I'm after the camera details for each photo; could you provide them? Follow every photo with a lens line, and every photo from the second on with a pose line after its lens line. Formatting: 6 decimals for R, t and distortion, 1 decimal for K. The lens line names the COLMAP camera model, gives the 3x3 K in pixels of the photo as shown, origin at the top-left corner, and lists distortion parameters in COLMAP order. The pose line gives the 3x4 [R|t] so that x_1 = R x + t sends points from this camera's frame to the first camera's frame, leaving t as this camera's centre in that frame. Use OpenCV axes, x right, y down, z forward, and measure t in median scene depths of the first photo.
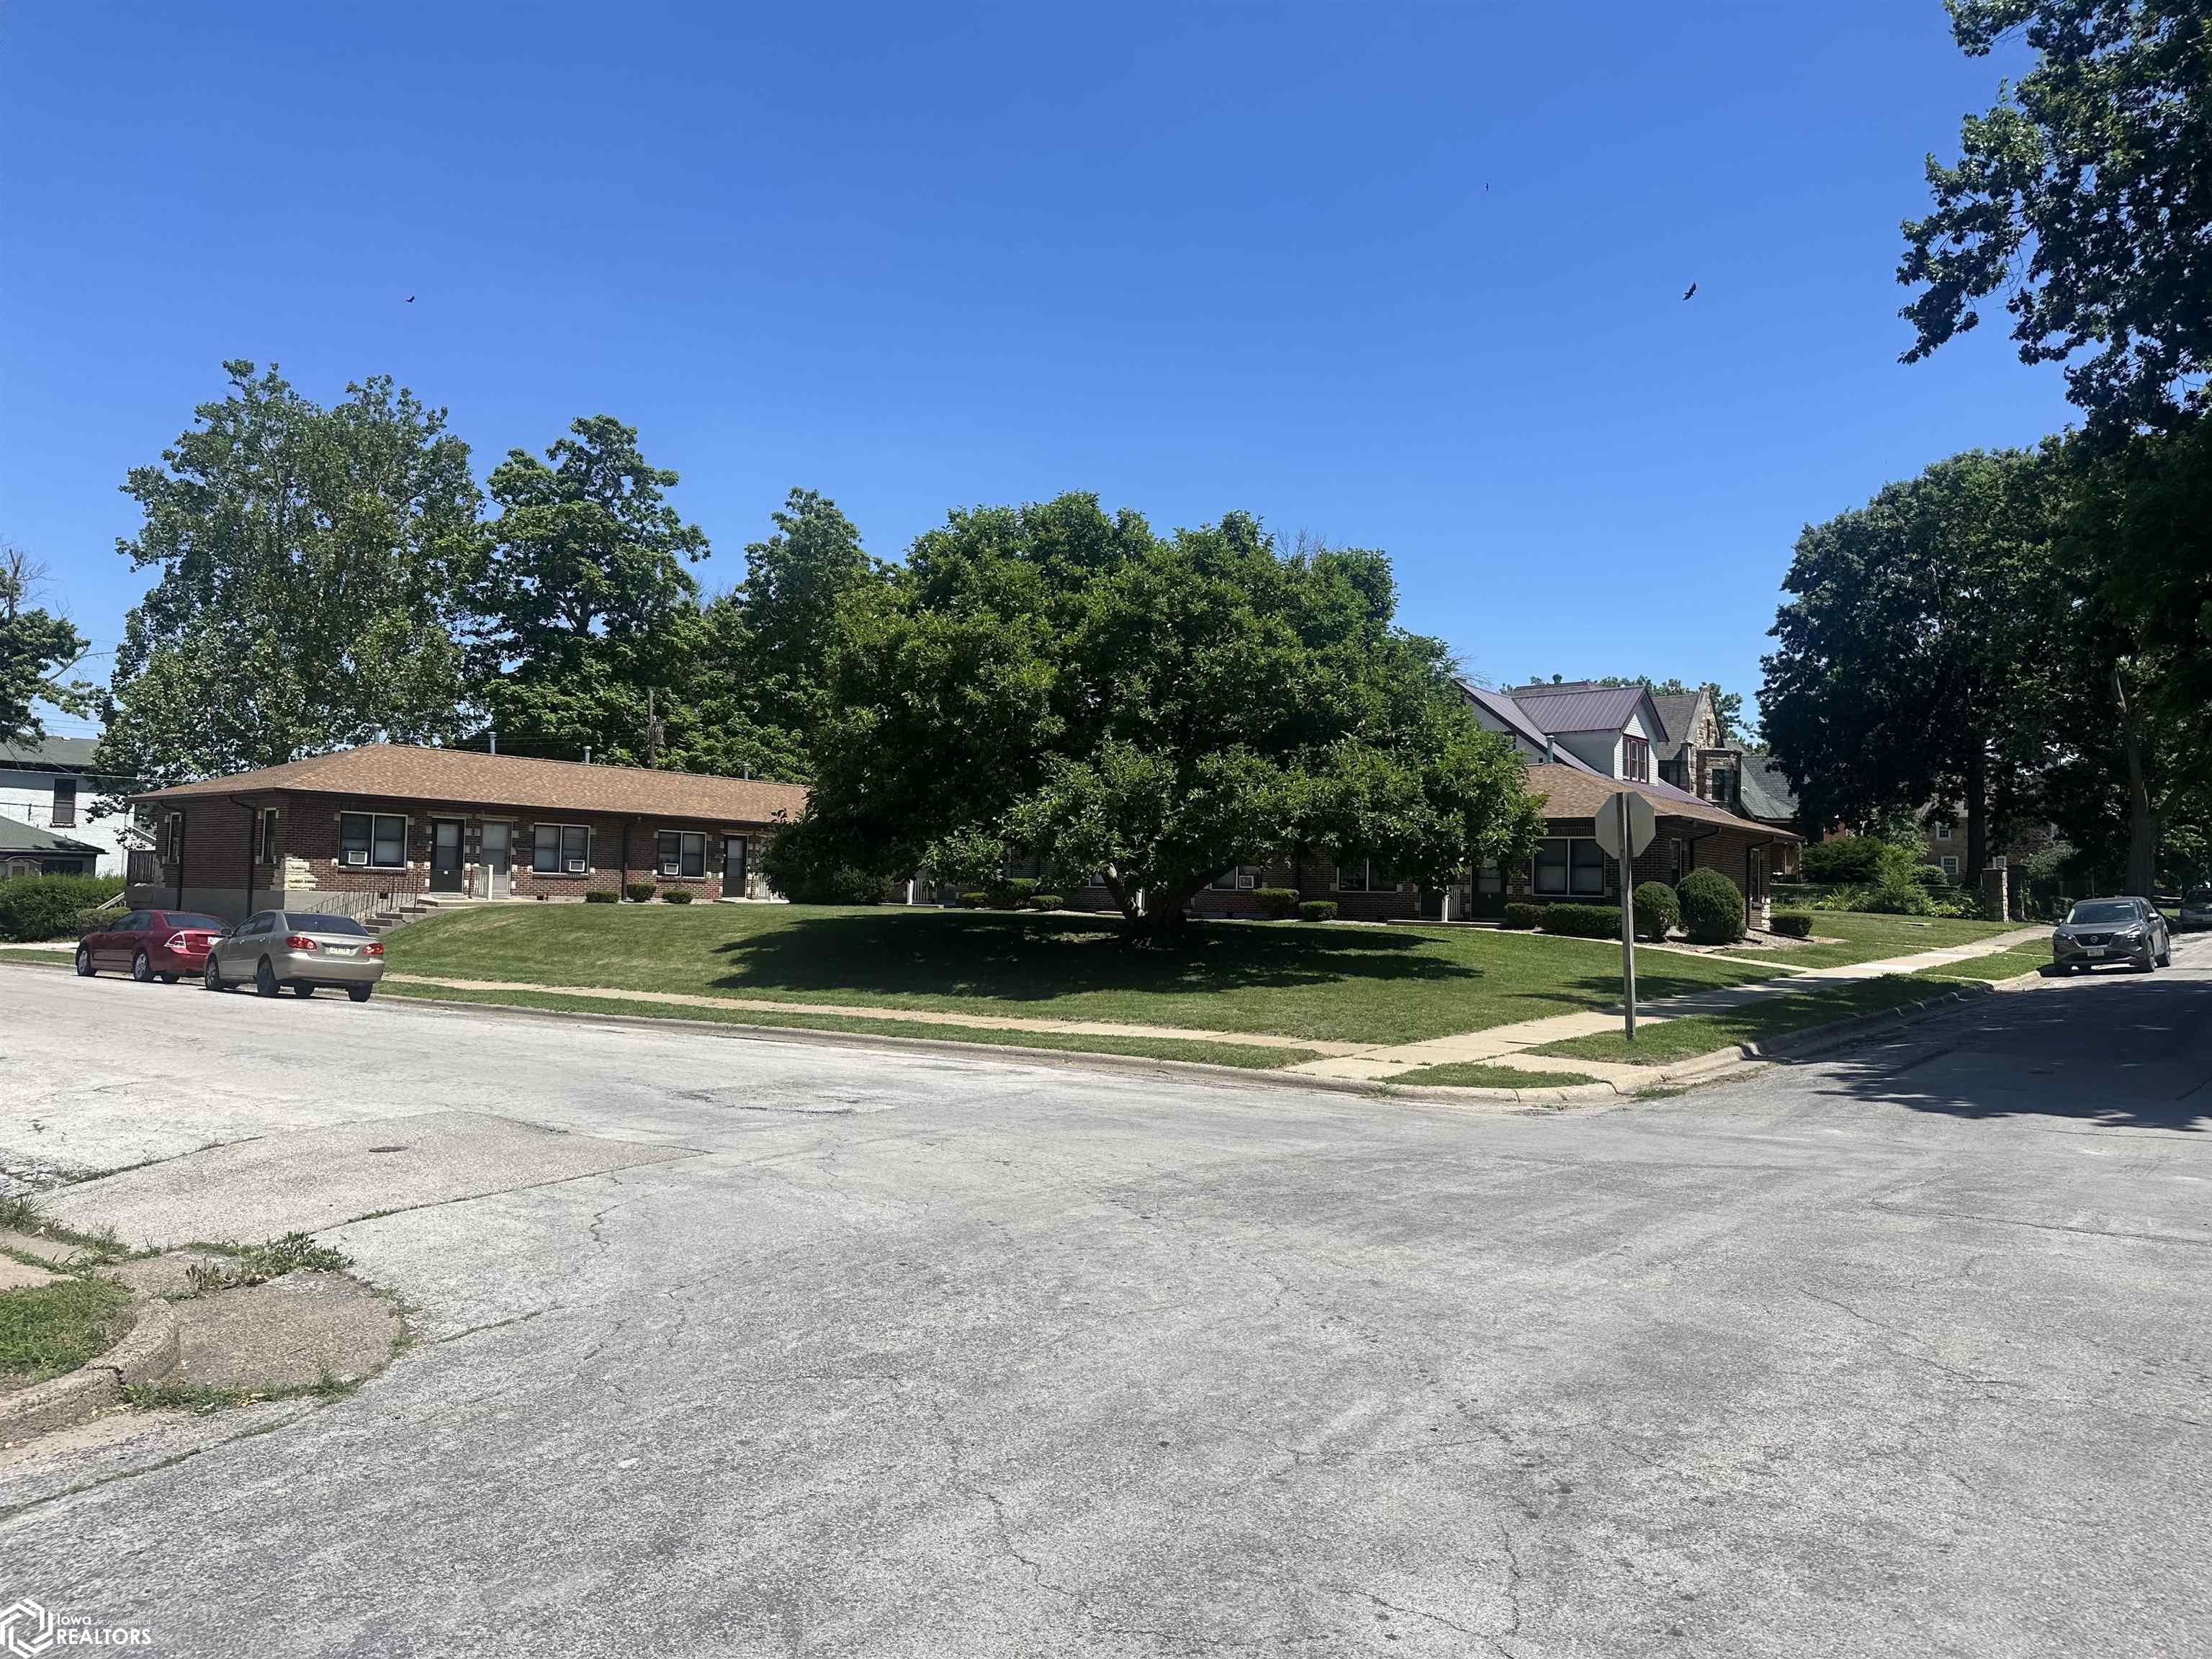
lens RADIAL K [[1533.4, 0, 1088.2], [0, 1533.4, 807.0], [0, 0, 1]] dist [0.151173, -0.308293]
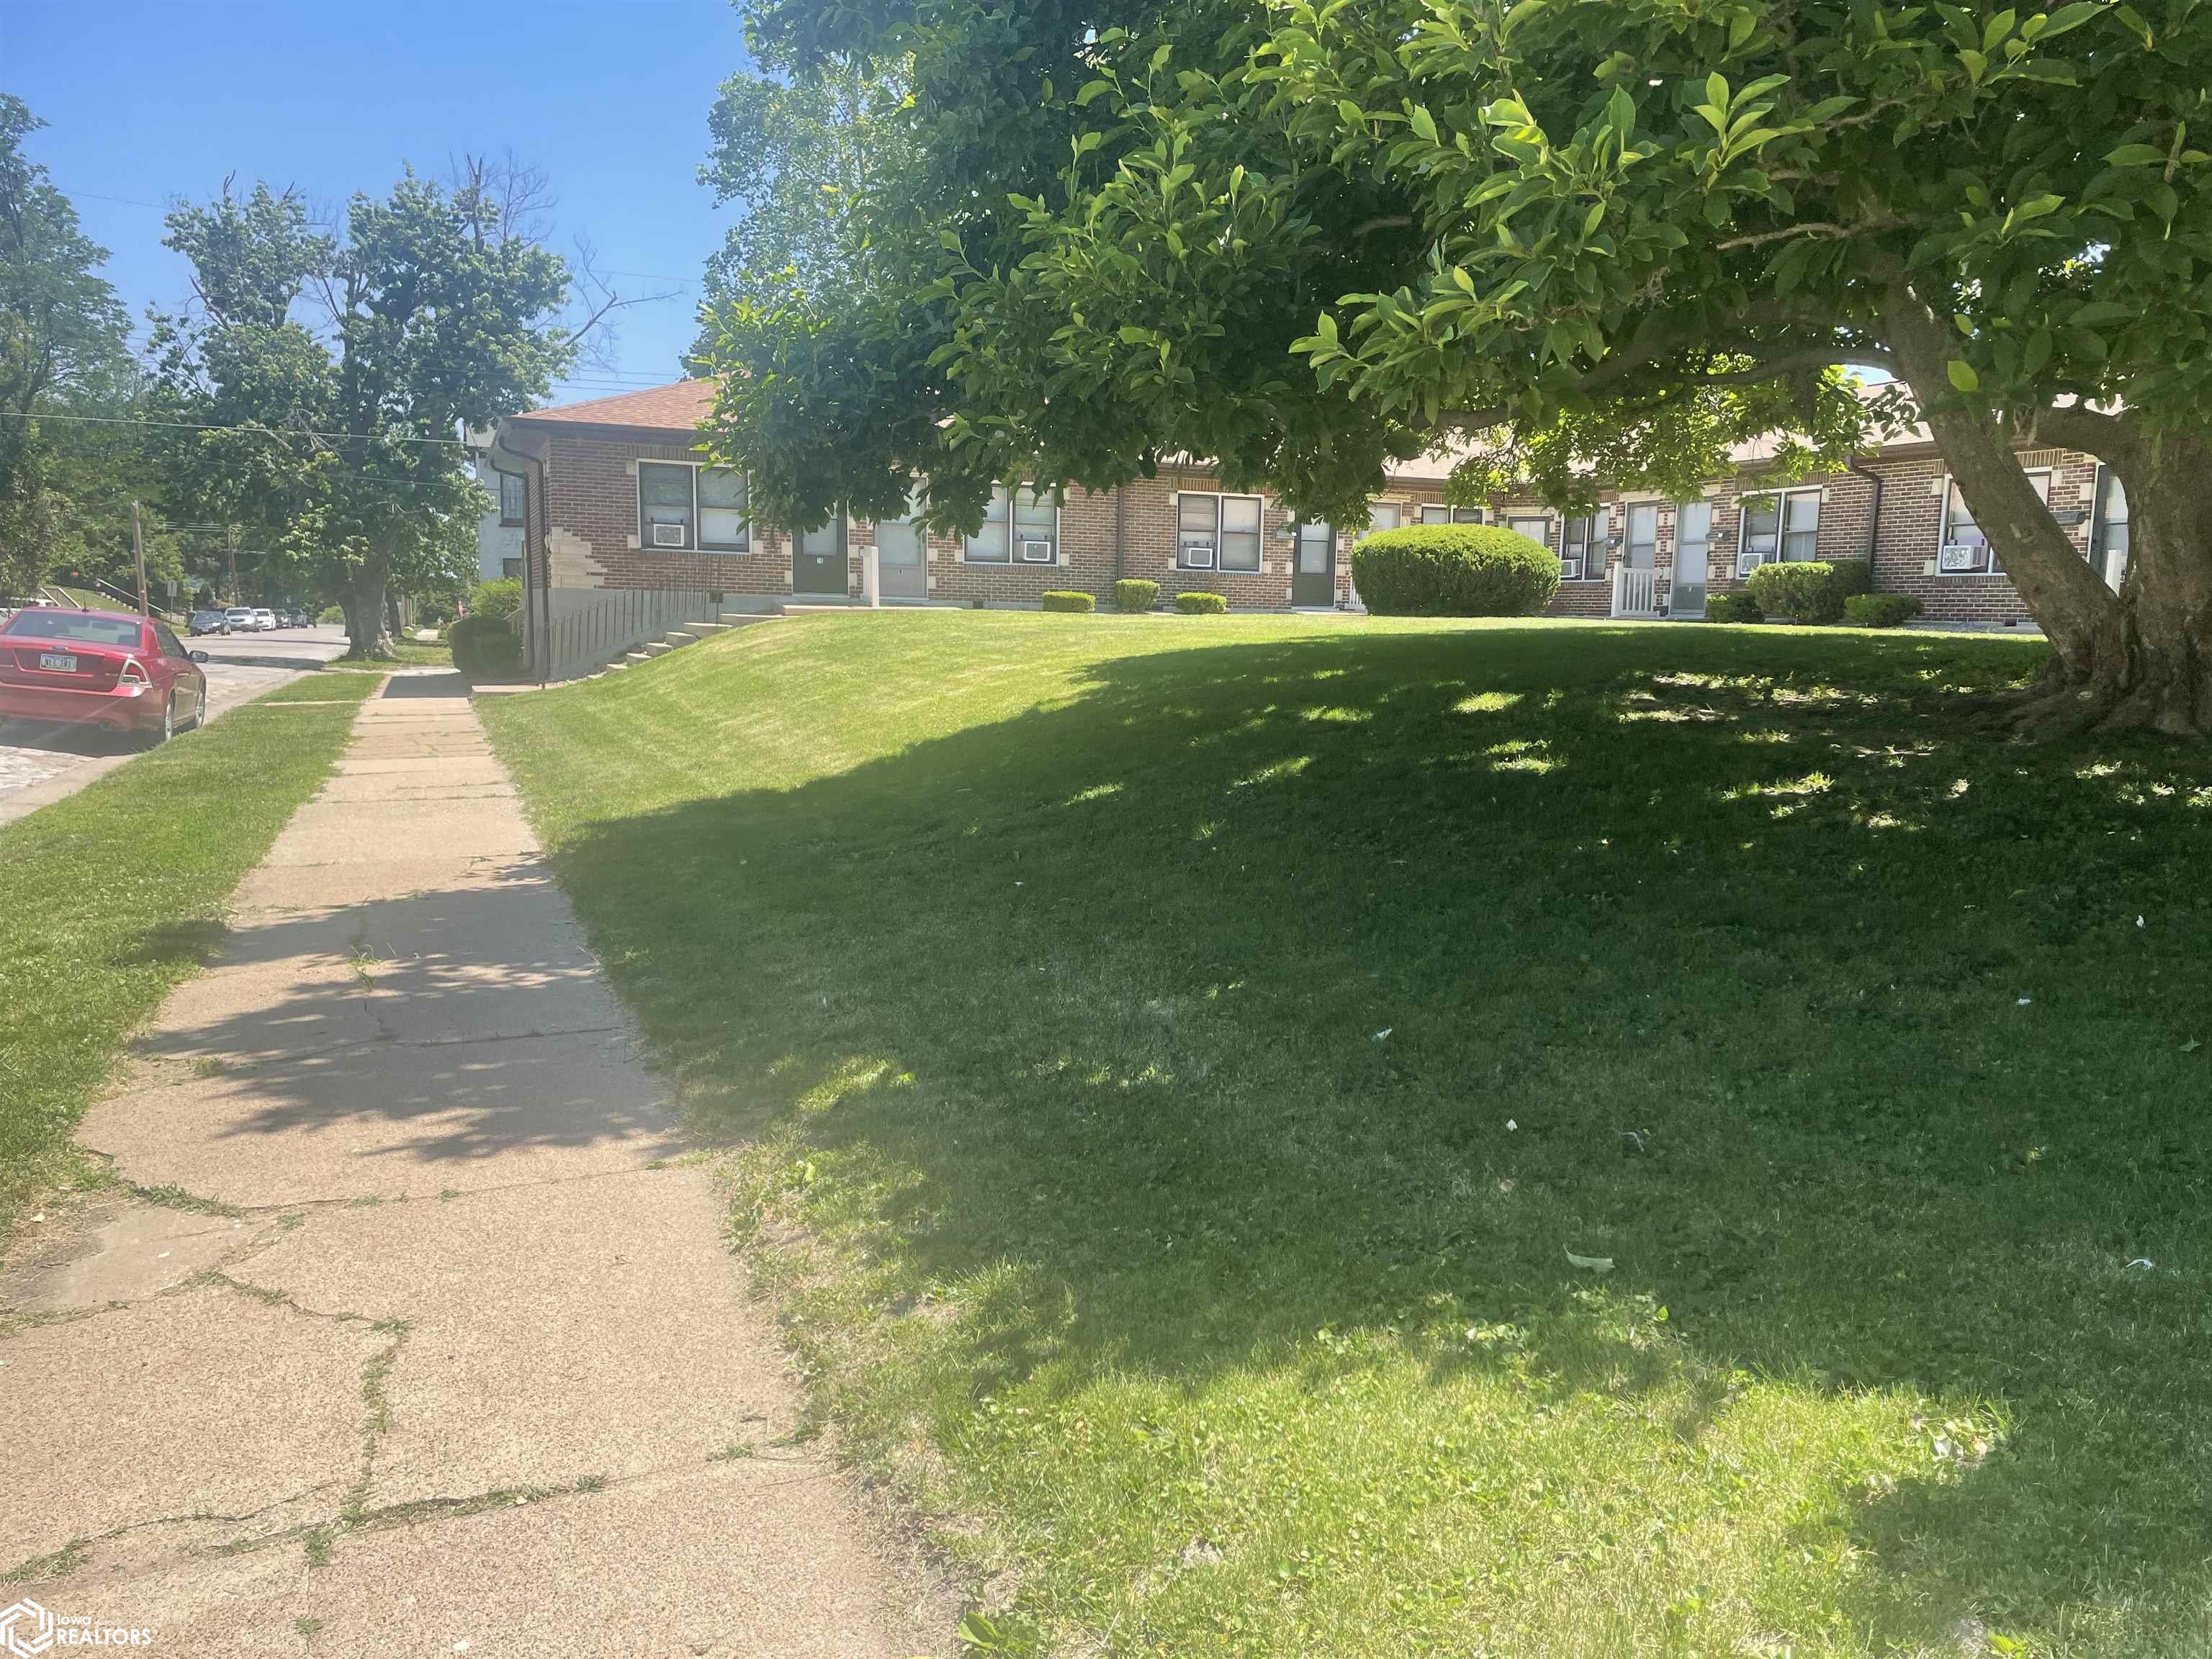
lens RADIAL K [[1677.7, 0, 1133.7], [0, 1677.7, 830.9], [0, 0, 1]] dist [0.103311, -0.151010]
pose [[0.883516, 0.056790, -0.464945, 0.018109], [0.026542, 0.984958, 0.170742, 0.036743], [0.467648, -0.163194, 0.868719, 0.460469]]
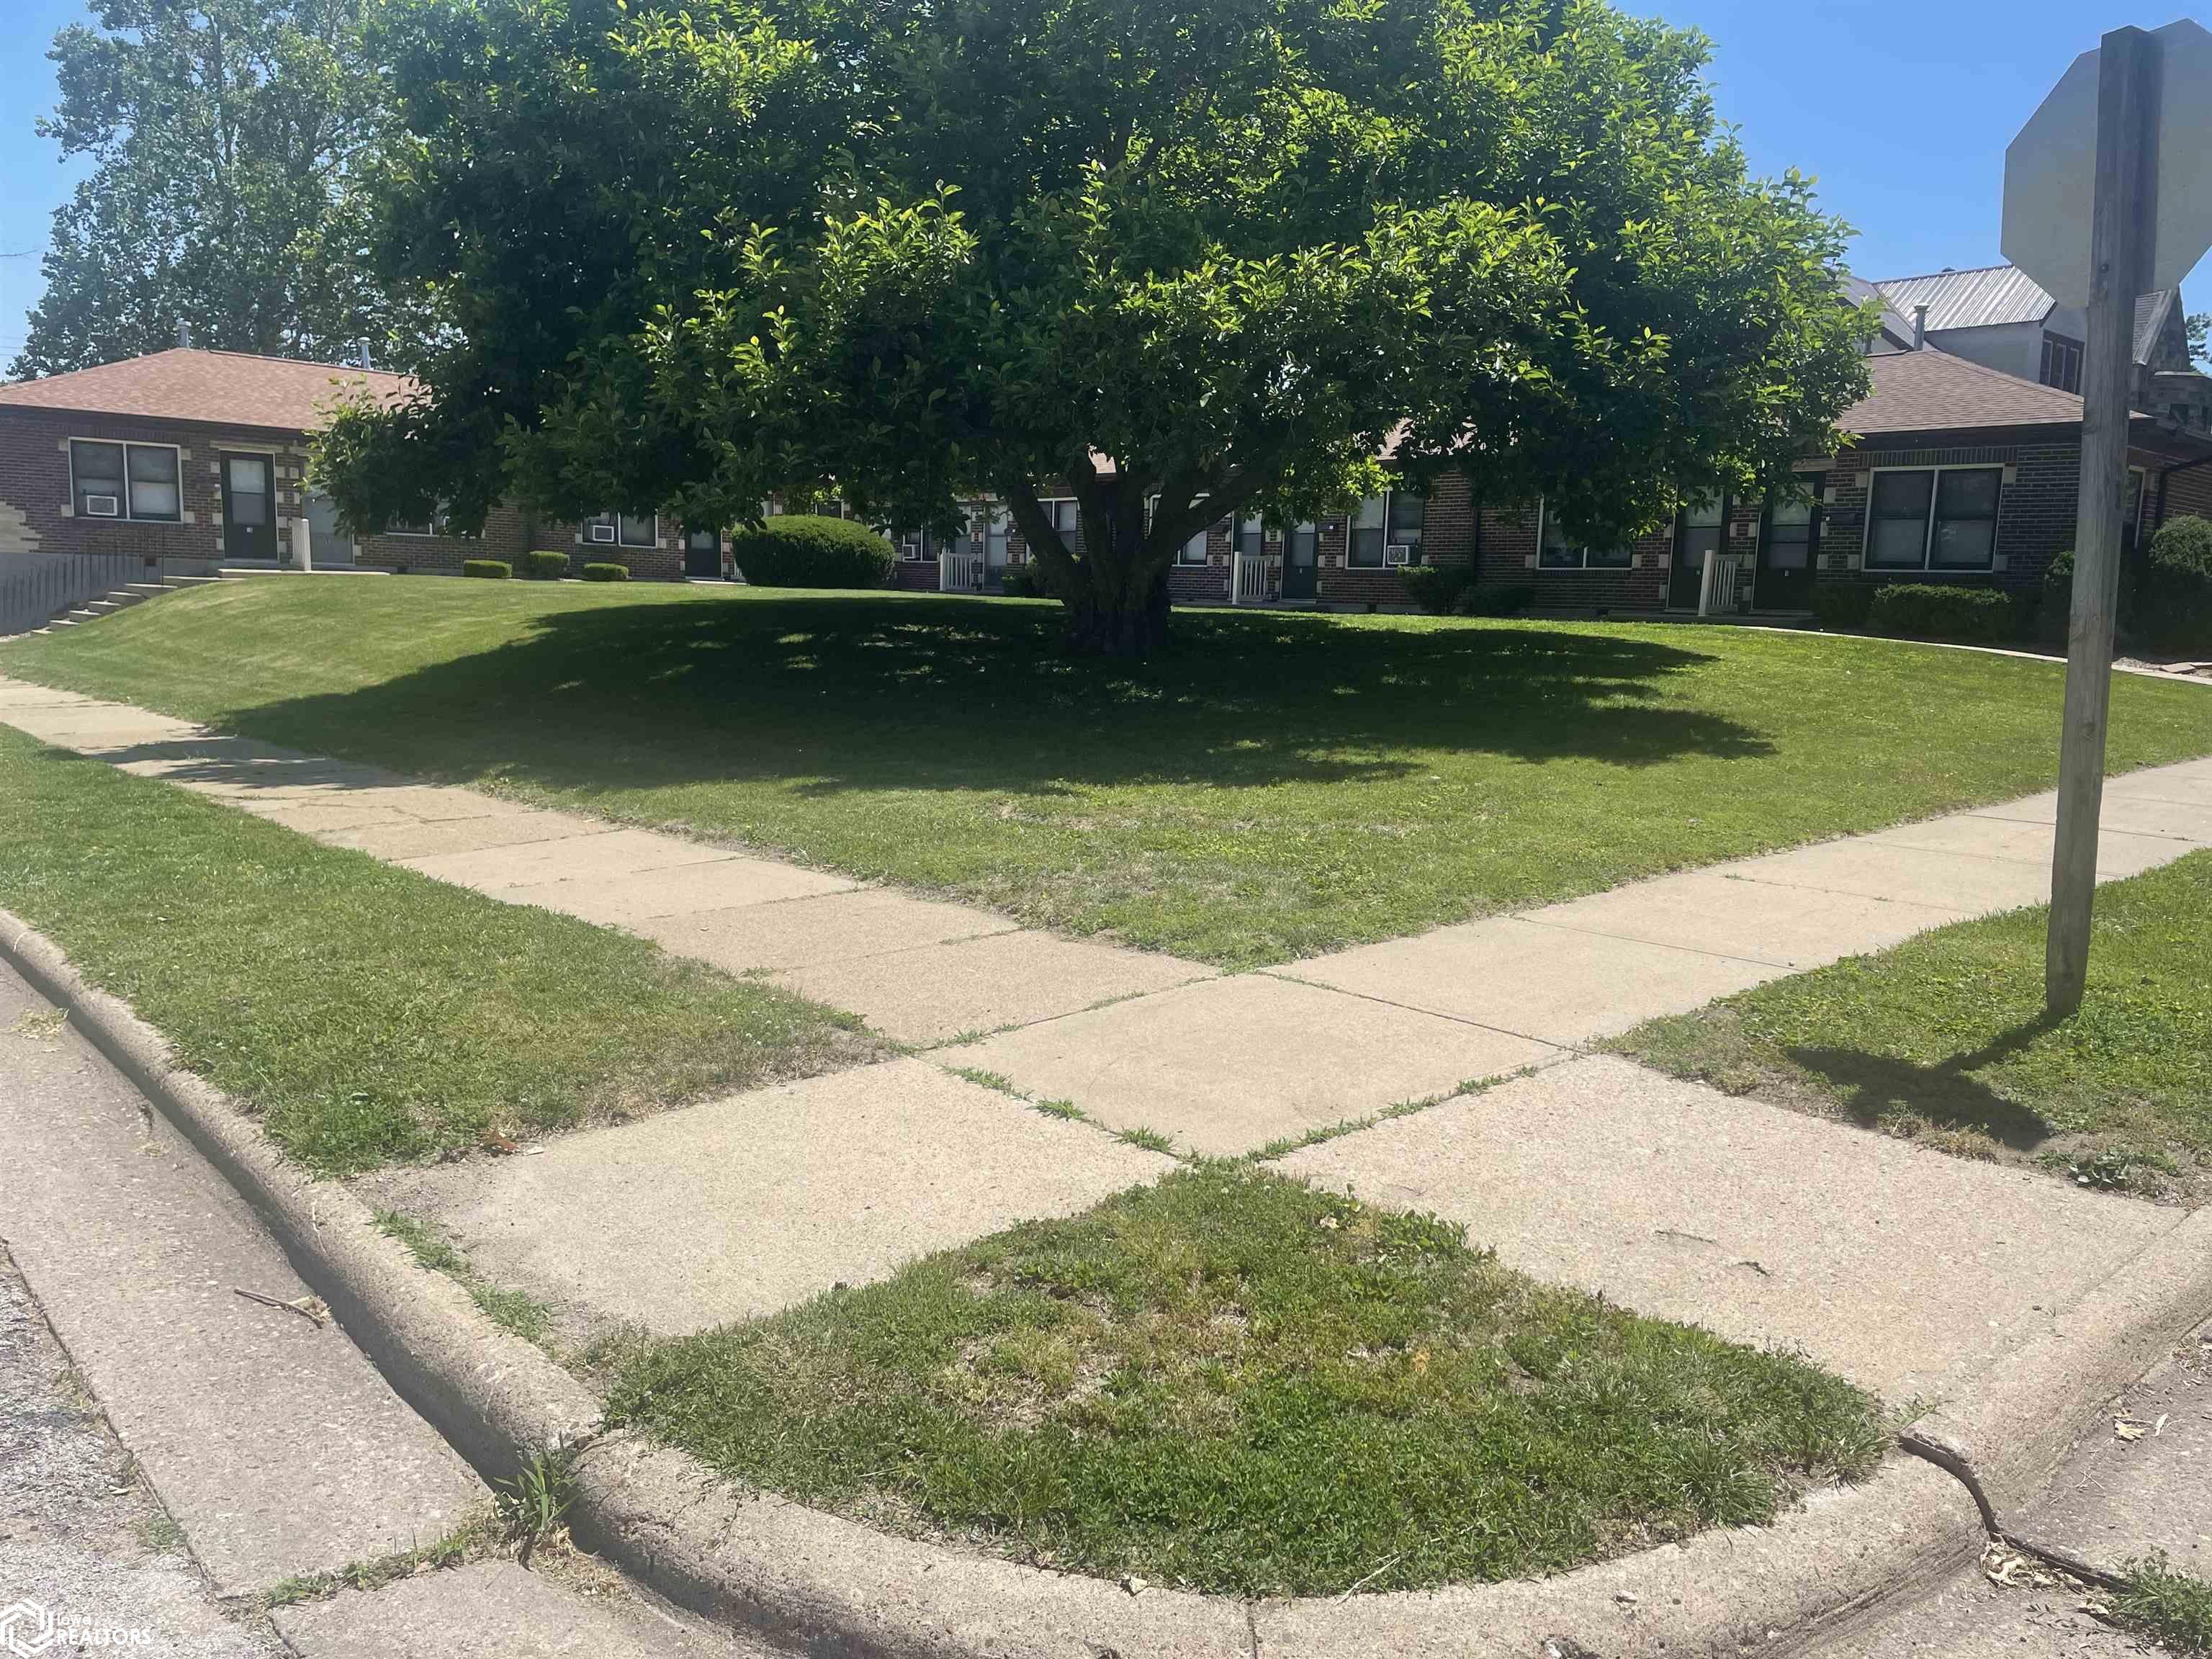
lens RADIAL K [[1677.7, 0, 1133.7], [0, 1677.7, 830.9], [0, 0, 1]] dist [0.103311, -0.151010]
pose [[0.989960, 0.028488, -0.138447, 0.094911], [-0.001286, 0.981254, 0.192713, 0.026506], [0.141342, -0.190600, 0.971439, 0.284544]]
